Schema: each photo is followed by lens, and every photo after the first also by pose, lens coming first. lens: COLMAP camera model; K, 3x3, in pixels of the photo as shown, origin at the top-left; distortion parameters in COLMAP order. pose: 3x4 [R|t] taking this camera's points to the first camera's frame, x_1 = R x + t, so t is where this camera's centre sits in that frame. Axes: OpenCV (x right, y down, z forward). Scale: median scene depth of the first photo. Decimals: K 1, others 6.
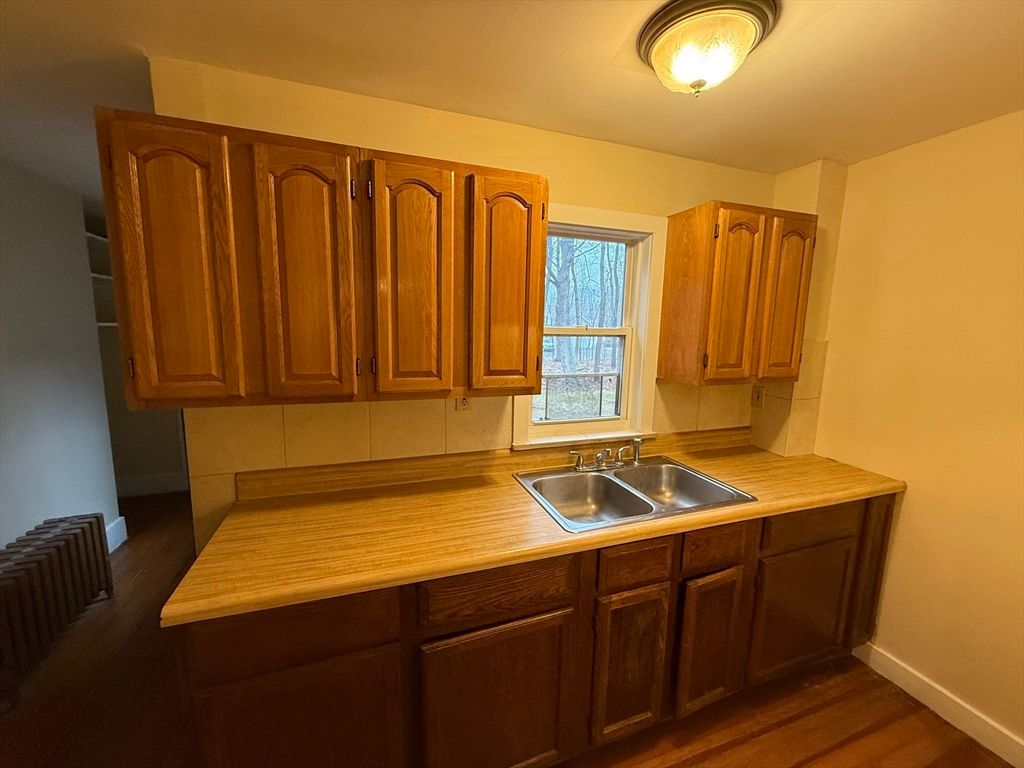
lens RADIAL K [[407.6, 0, 507.7], [0, 407.6, 382.2], [0, 0, 1]] dist [0.003052, 0.000189]
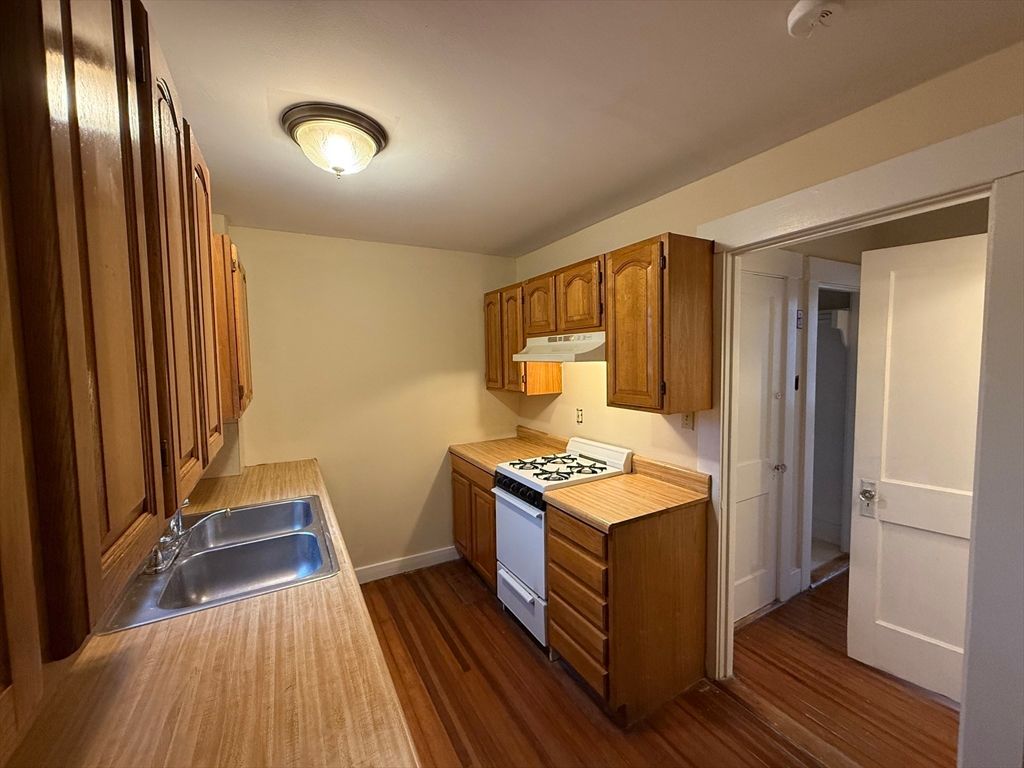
lens RADIAL K [[407.6, 0, 507.7], [0, 407.6, 382.2], [0, 0, 1]] dist [0.003052, 0.000189]
pose [[-0.167639, -0.079670, 0.982624, -0.764405], [0.153734, 0.982423, 0.105881, -0.103555], [-0.973788, 0.168813, -0.152444, 0.643430]]
